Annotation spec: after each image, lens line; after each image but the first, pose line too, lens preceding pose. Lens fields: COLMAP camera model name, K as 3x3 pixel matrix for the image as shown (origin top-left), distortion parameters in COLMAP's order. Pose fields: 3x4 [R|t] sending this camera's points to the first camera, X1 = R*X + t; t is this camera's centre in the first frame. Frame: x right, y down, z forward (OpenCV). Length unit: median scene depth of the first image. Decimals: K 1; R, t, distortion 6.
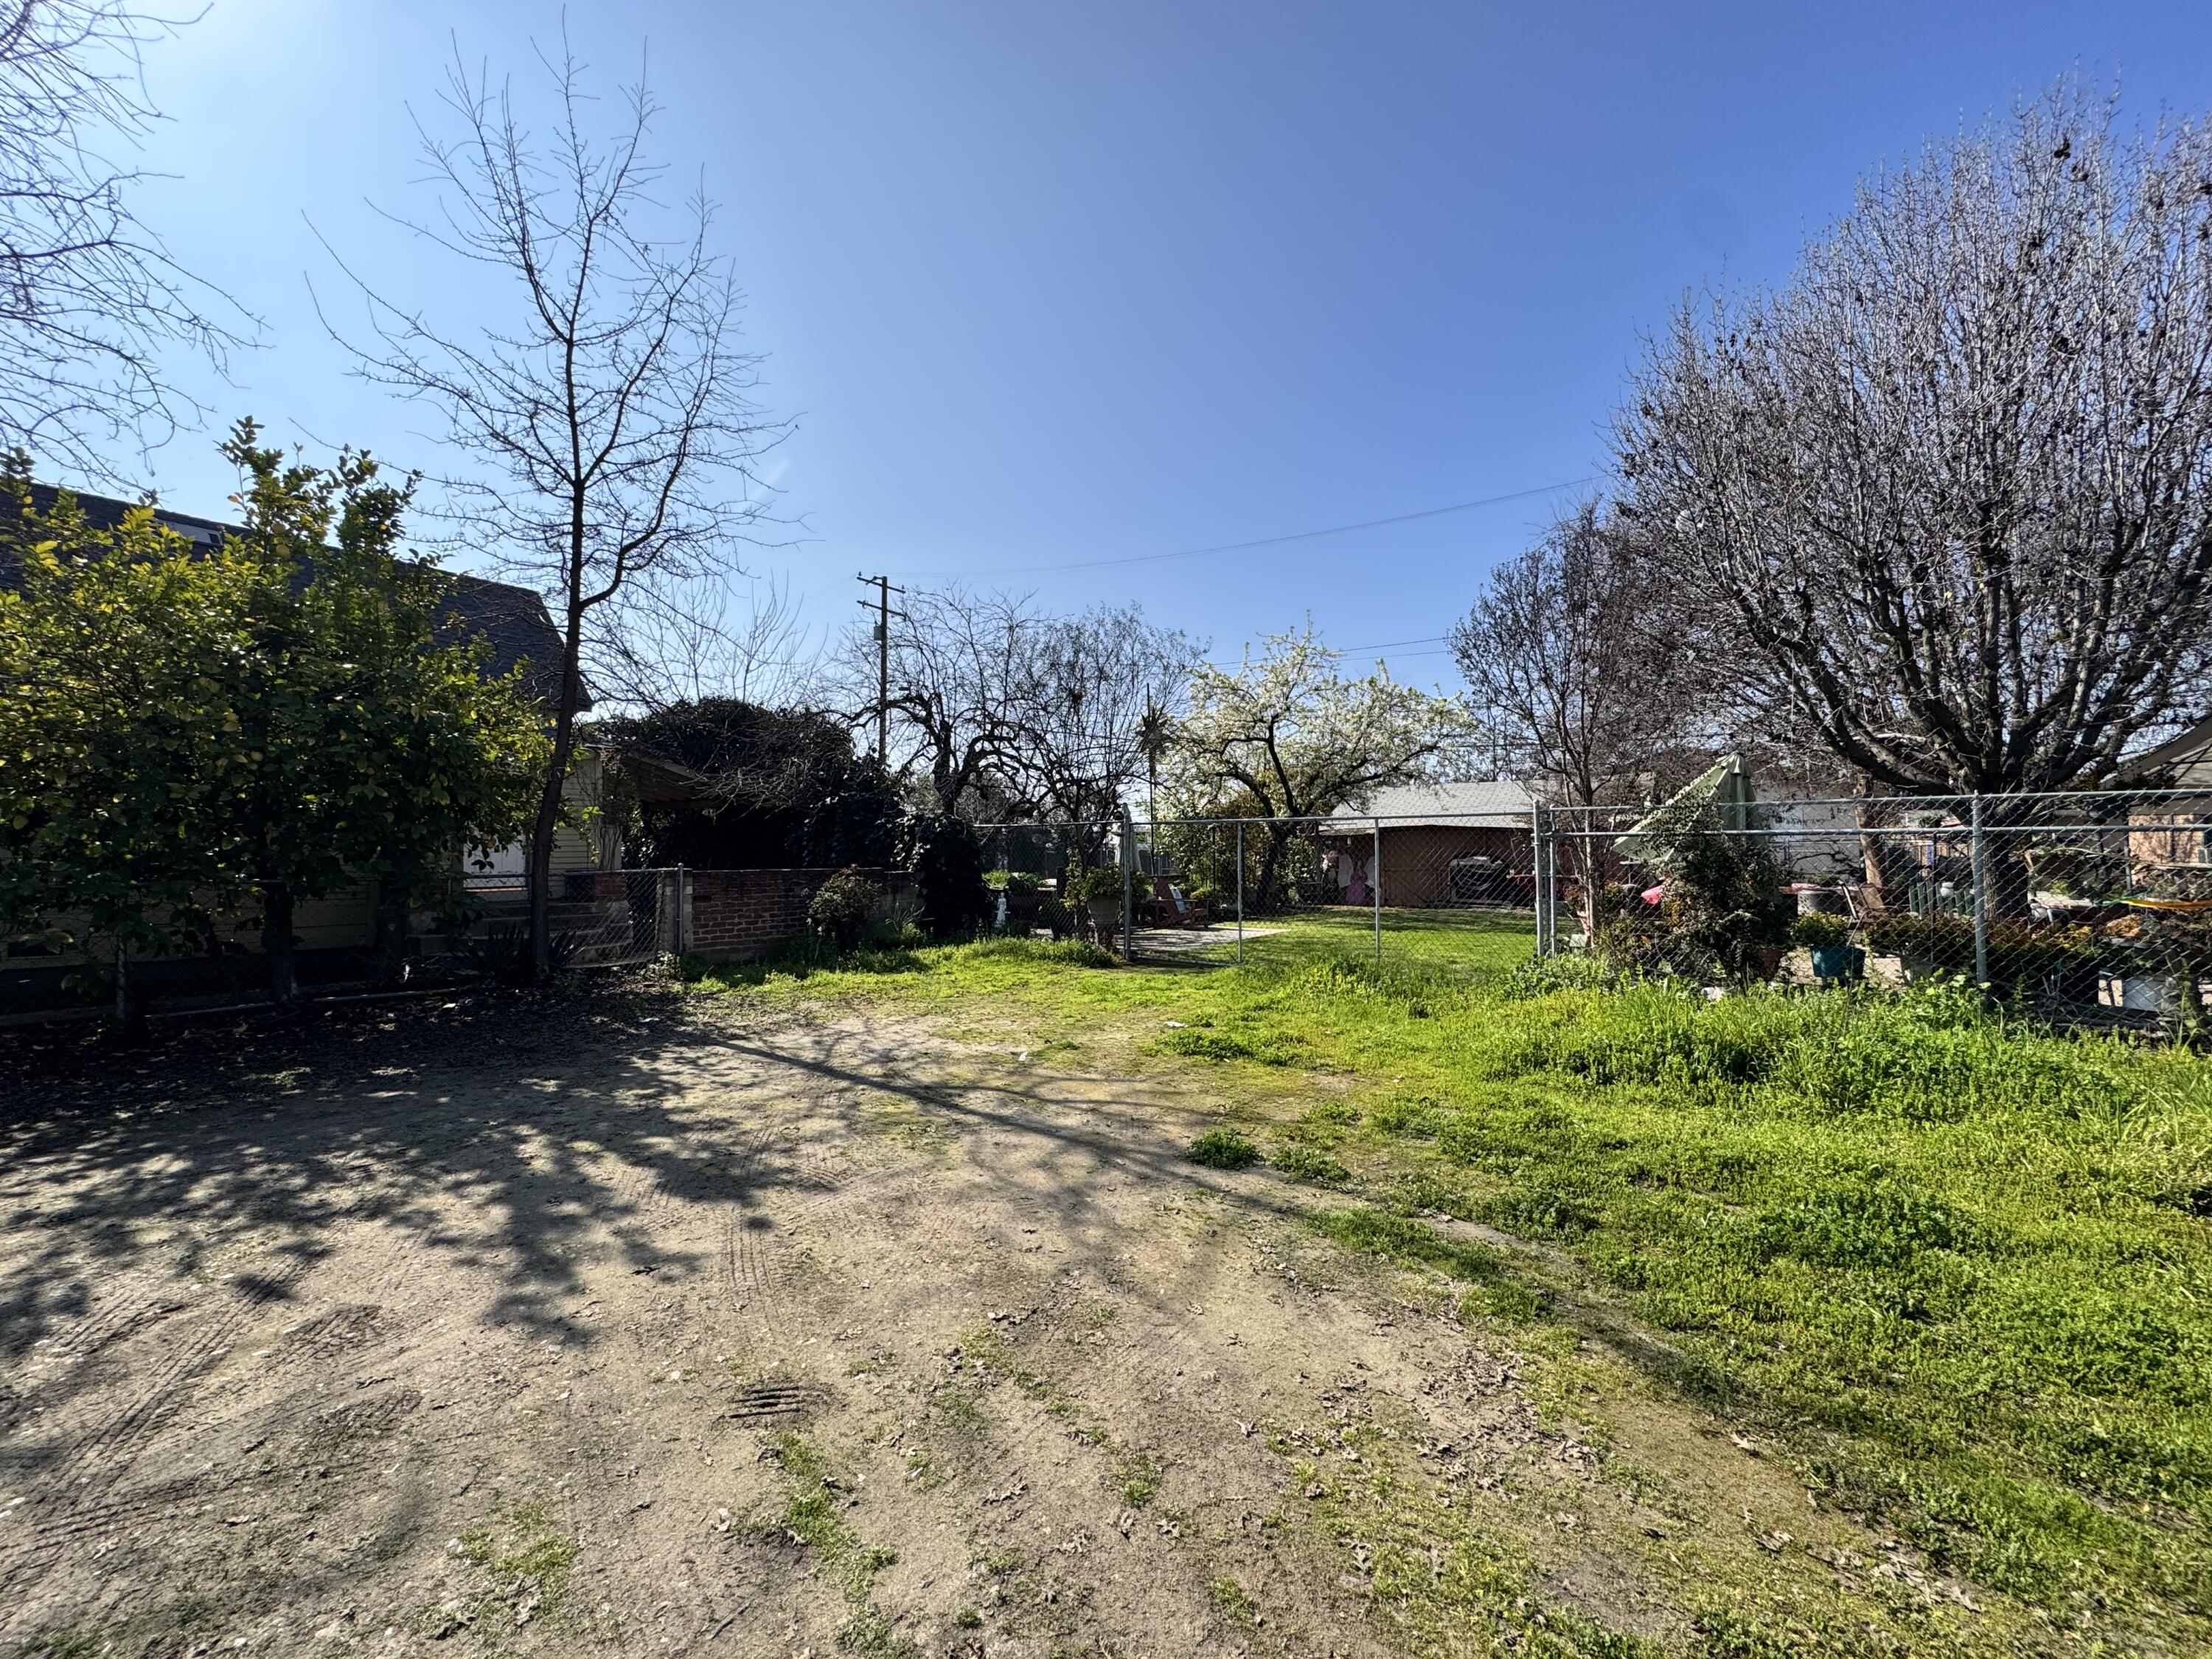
lens RADIAL K [[886.7, 0, 1108.1], [0, 886.7, 831.2], [0, 0, 1]] dist [-0.000304, -0.000108]
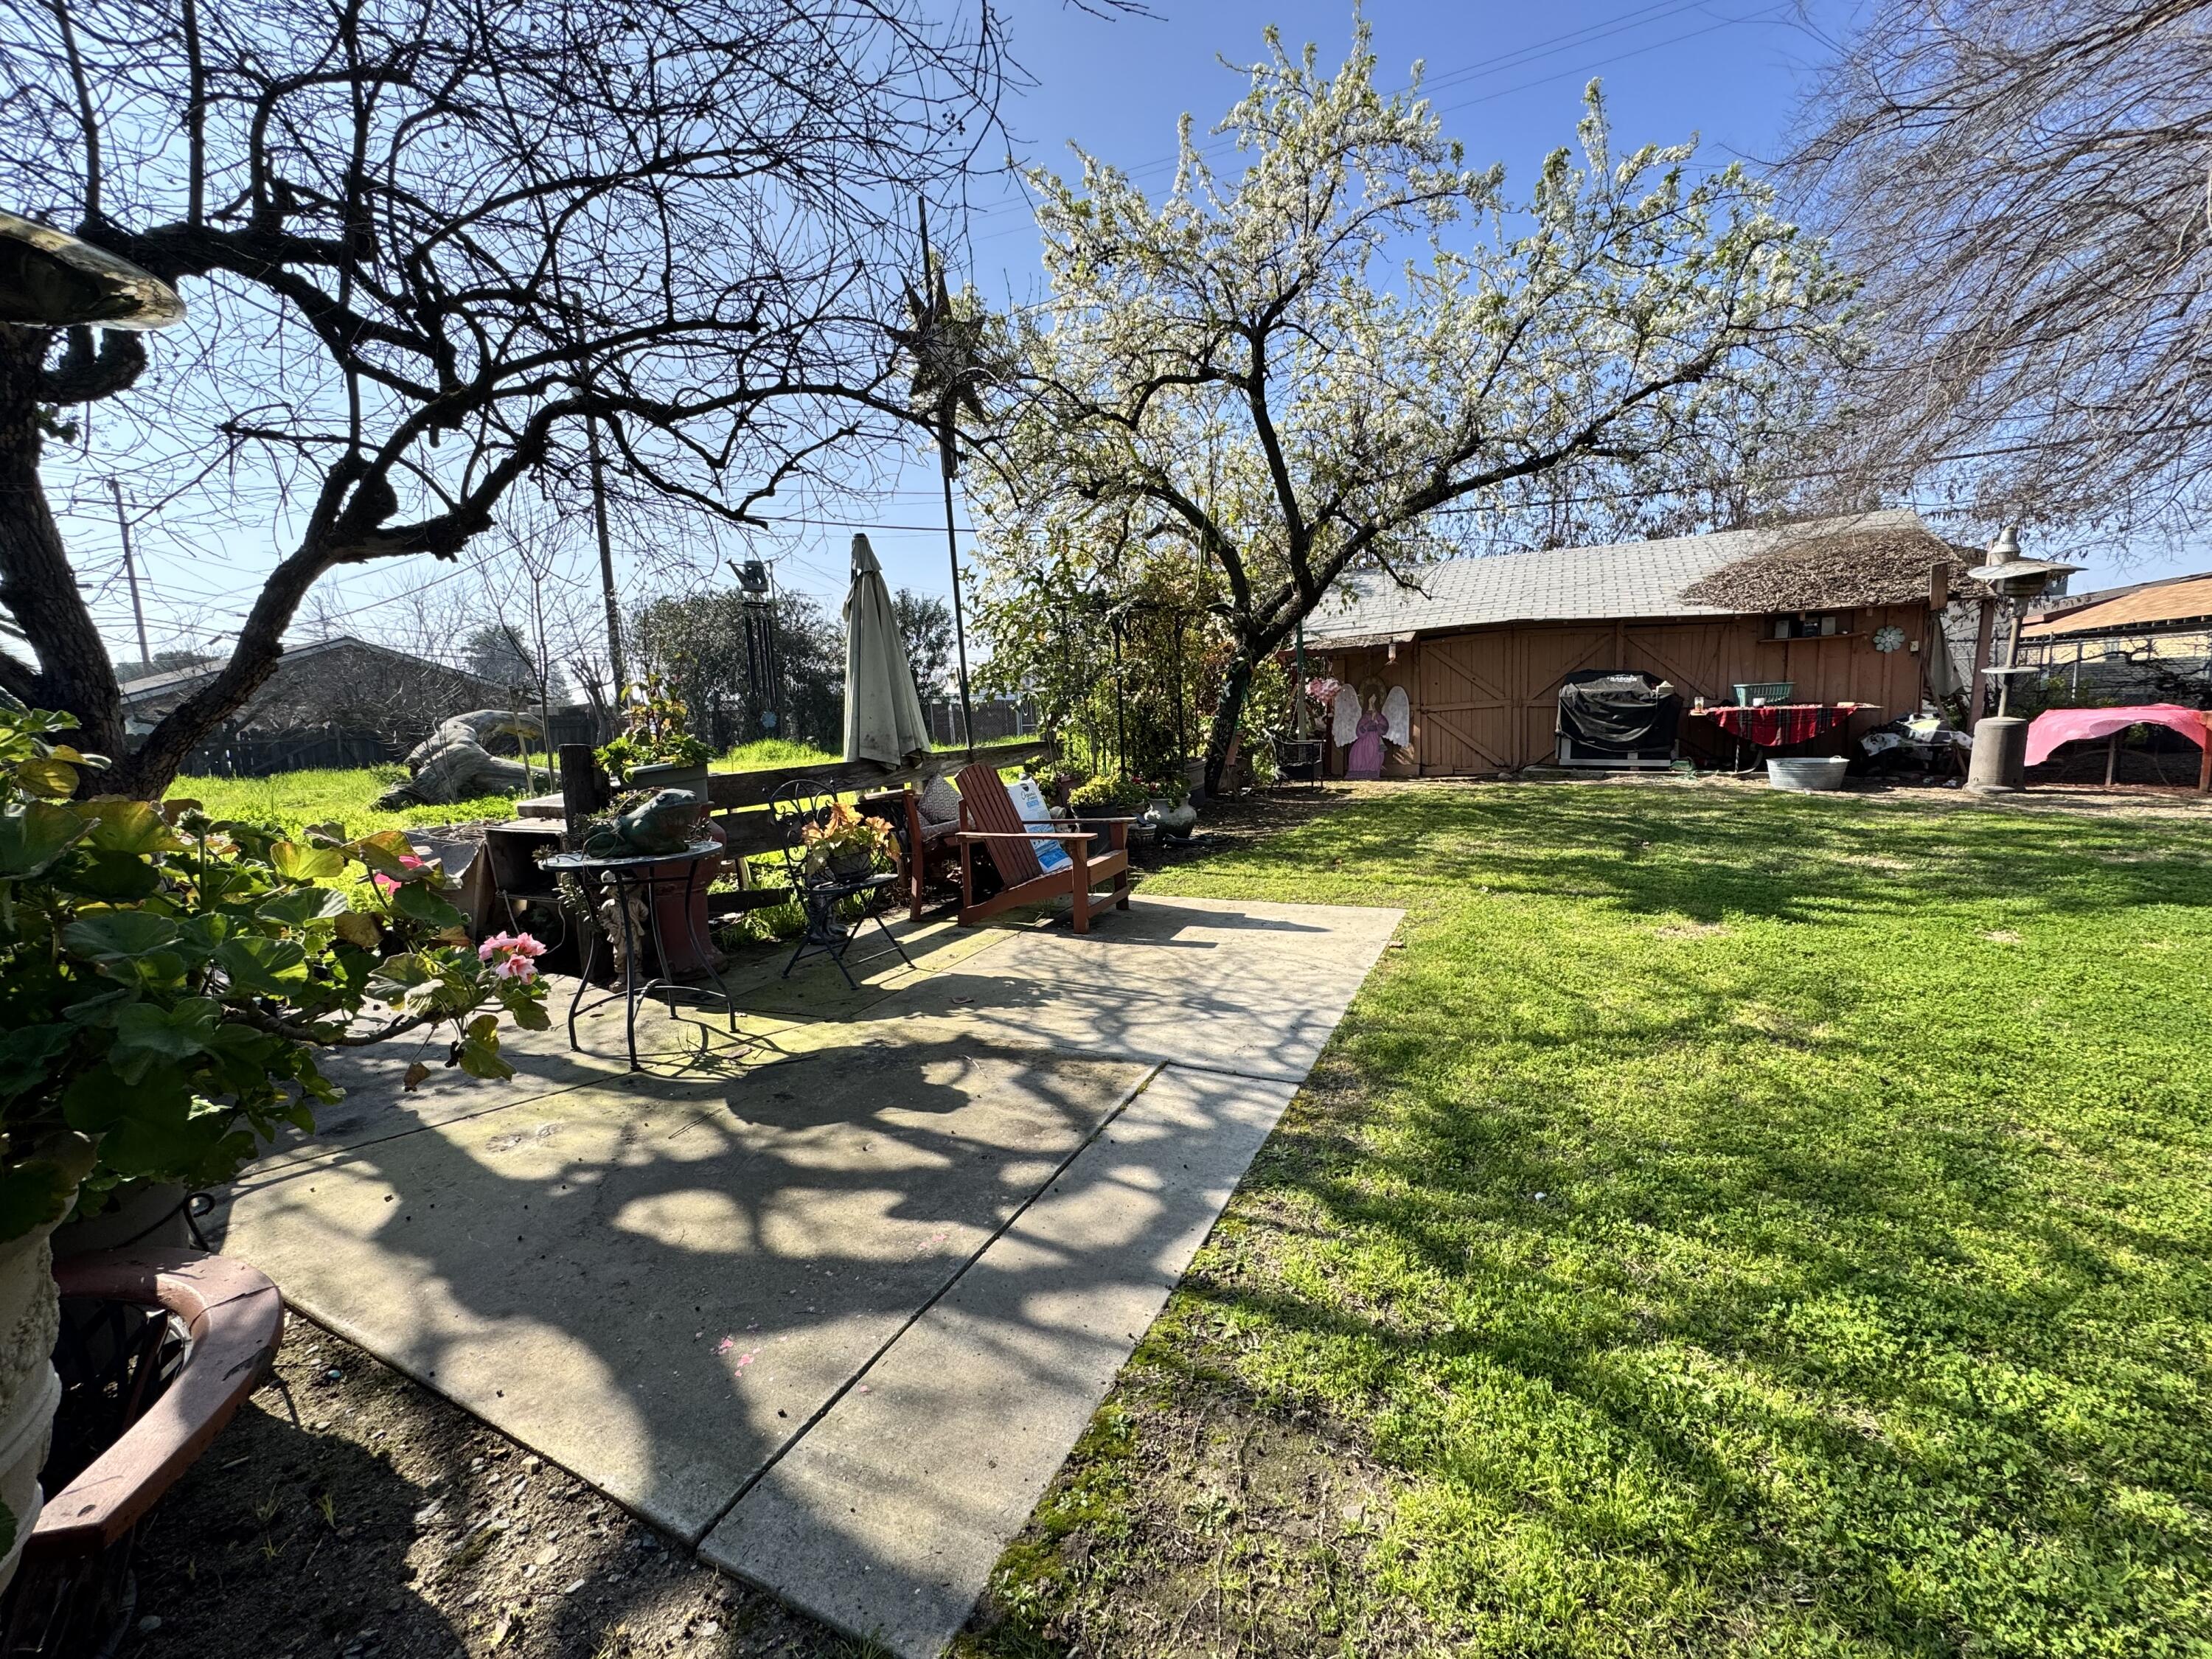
lens RADIAL K [[886.7, 0, 1109.8], [0, 886.7, 828.2], [0, 0, 1]] dist [-0.000304, -0.000108]
pose [[0.990087, -0.060203, 0.126902, 0.055963], [0.039391, 0.986241, 0.160551, 0.023516], [-0.134822, -0.153960, 0.978836, 0.567269]]
